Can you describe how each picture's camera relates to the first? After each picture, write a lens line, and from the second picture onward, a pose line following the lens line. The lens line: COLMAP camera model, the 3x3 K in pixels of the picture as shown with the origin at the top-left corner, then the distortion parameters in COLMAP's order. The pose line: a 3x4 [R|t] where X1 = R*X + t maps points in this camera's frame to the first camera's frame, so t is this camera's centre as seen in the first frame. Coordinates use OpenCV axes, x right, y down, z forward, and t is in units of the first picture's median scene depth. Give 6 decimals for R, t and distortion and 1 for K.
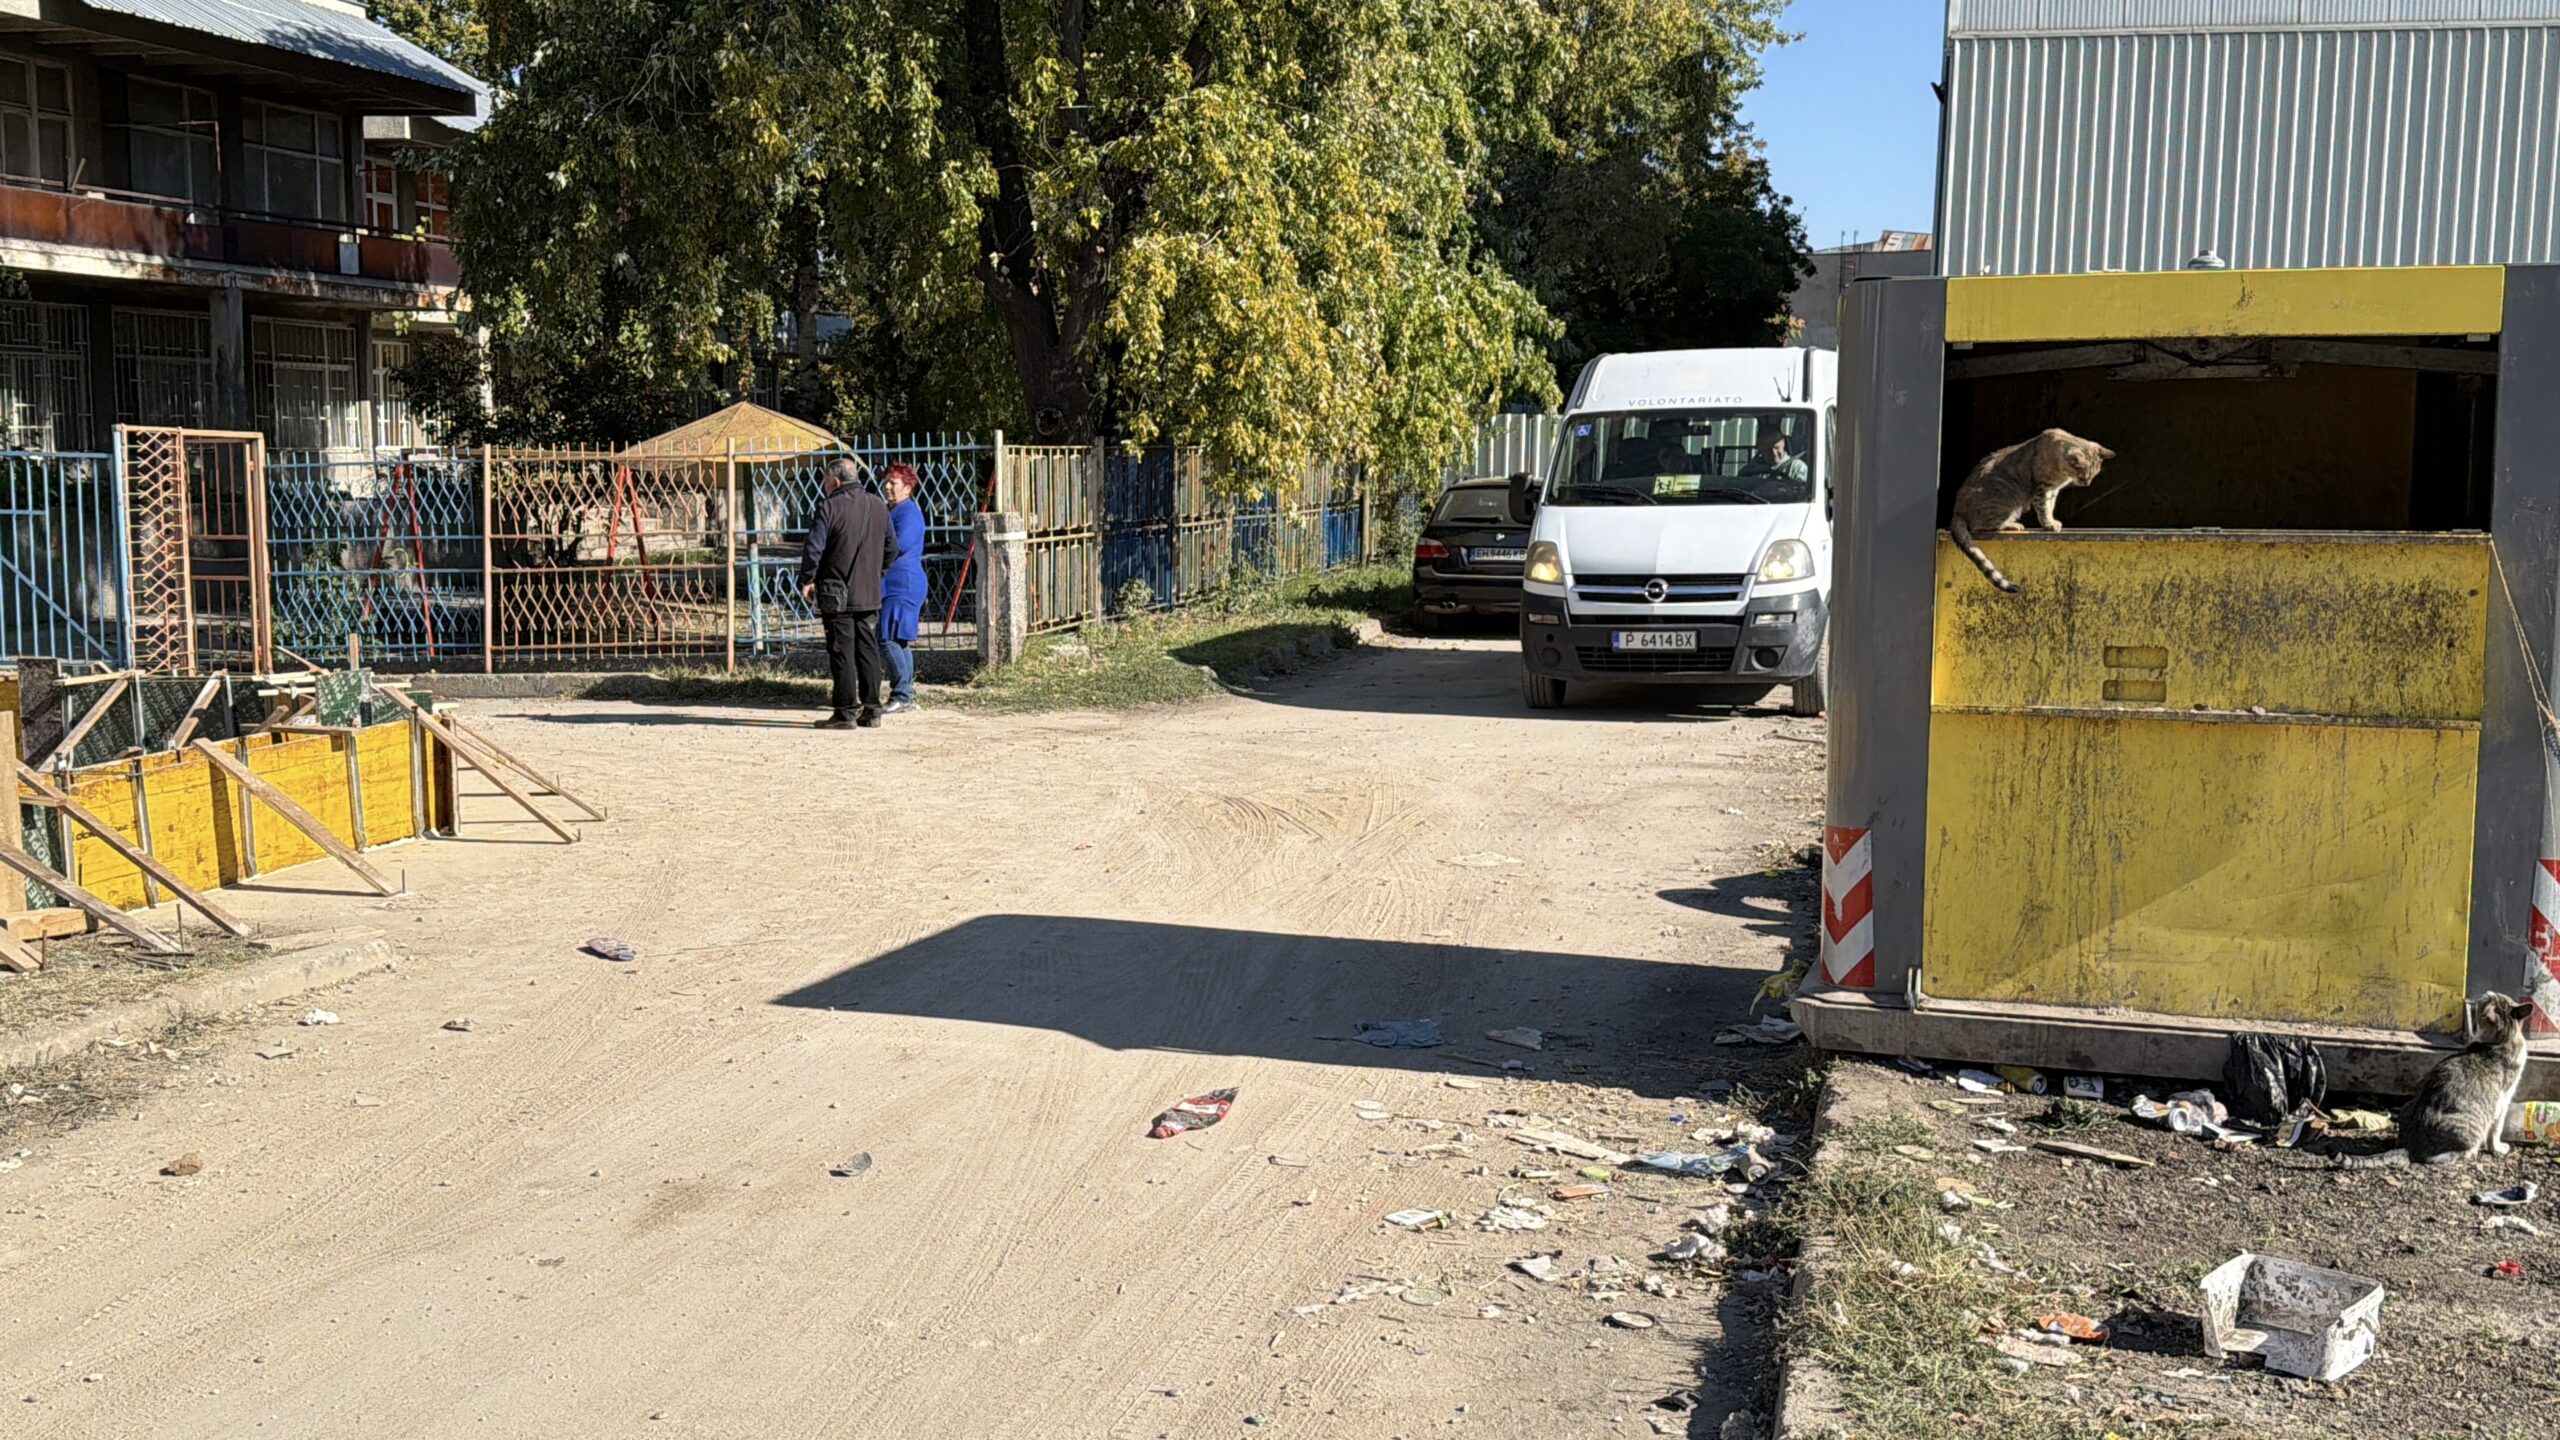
lens RADIAL K [[2437.9, 0, 1280.0], [0, 2437.9, 720.0], [0, 0, 1]] dist [0.225217, -0.471513]
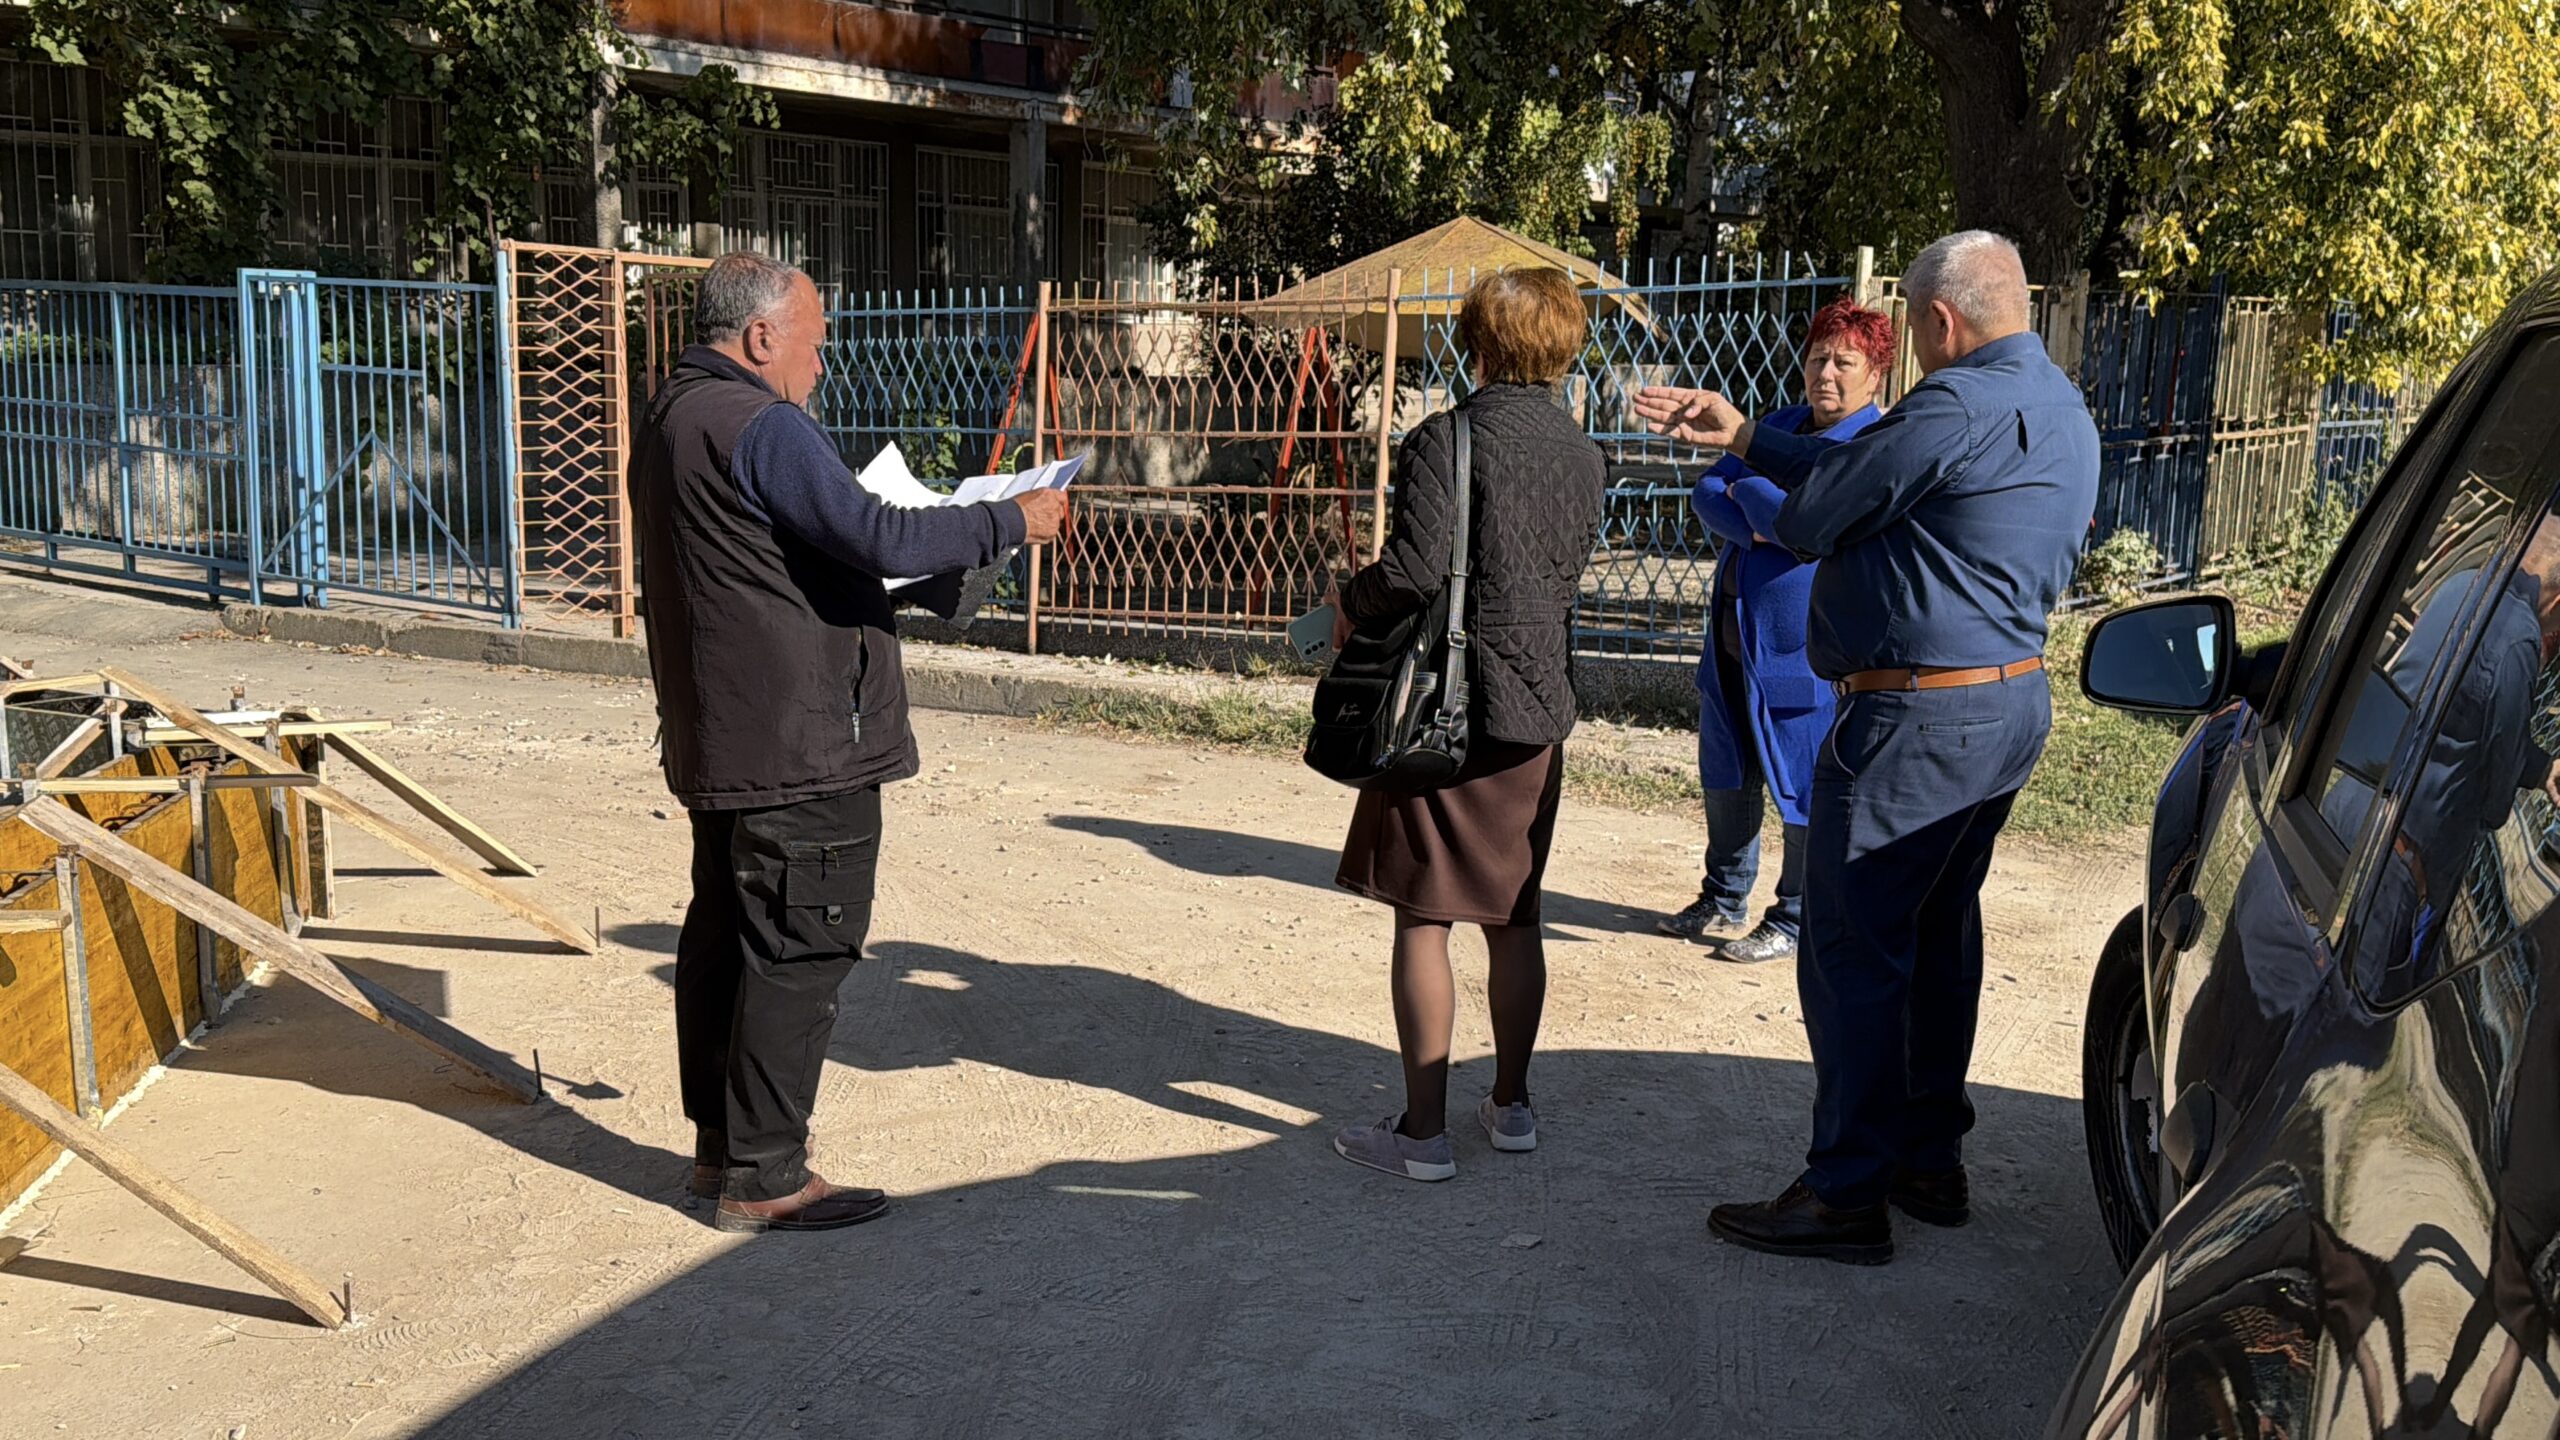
lens RADIAL K [[2437.9, 0, 1280.0], [0, 2437.9, 720.0], [0, 0, 1]] dist [0.225217, -0.471513]
pose [[0.923489, 0.075382, -0.376145, -0.023426], [-0.058699, 0.996724, 0.055637, -0.038891], [0.379106, -0.029301, 0.924889, 0.444258]]
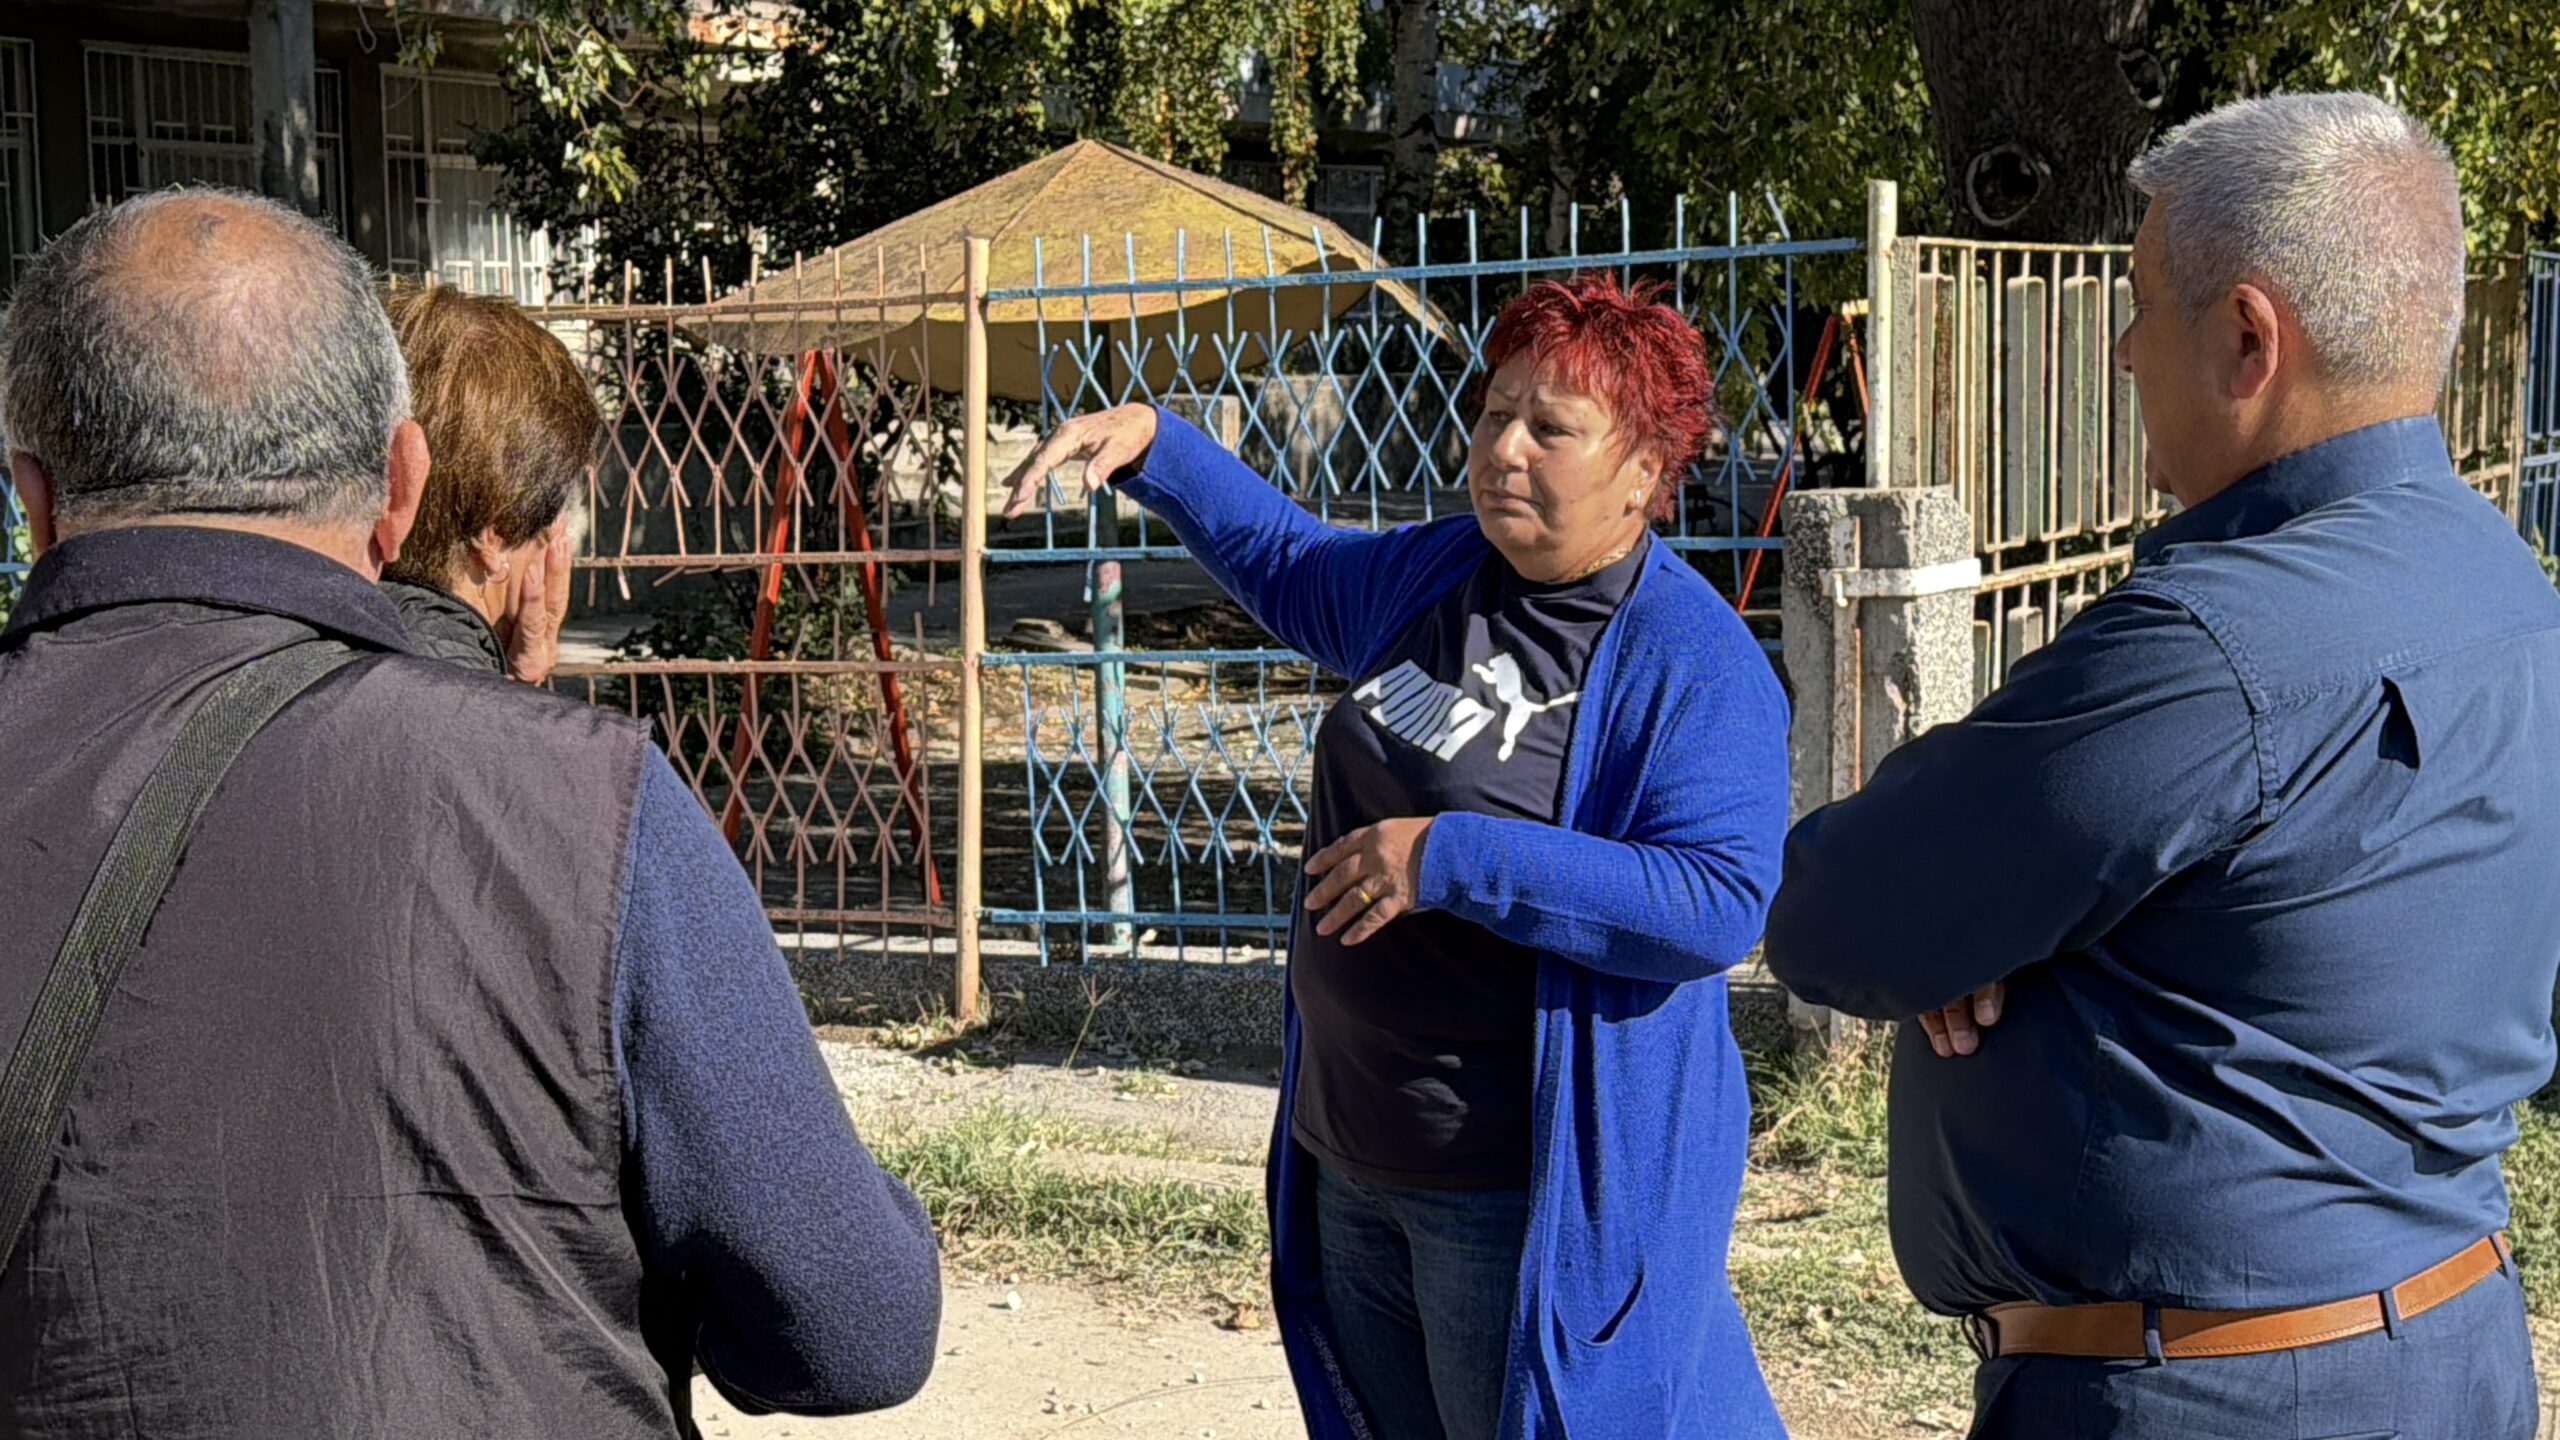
lens RADIAL K [[3762.7, 0, 1280.0], [0, 3762.7, 720.0], [0, 0, 1]] dist [0.163566, 0.024058]
pose [[0.969230, 0.013703, -0.245776, -0.071705], [-0.014482, 0.999894, -0.001361, -0.054518], [0.245732, 0.004879, 0.969326, 0.549351]]
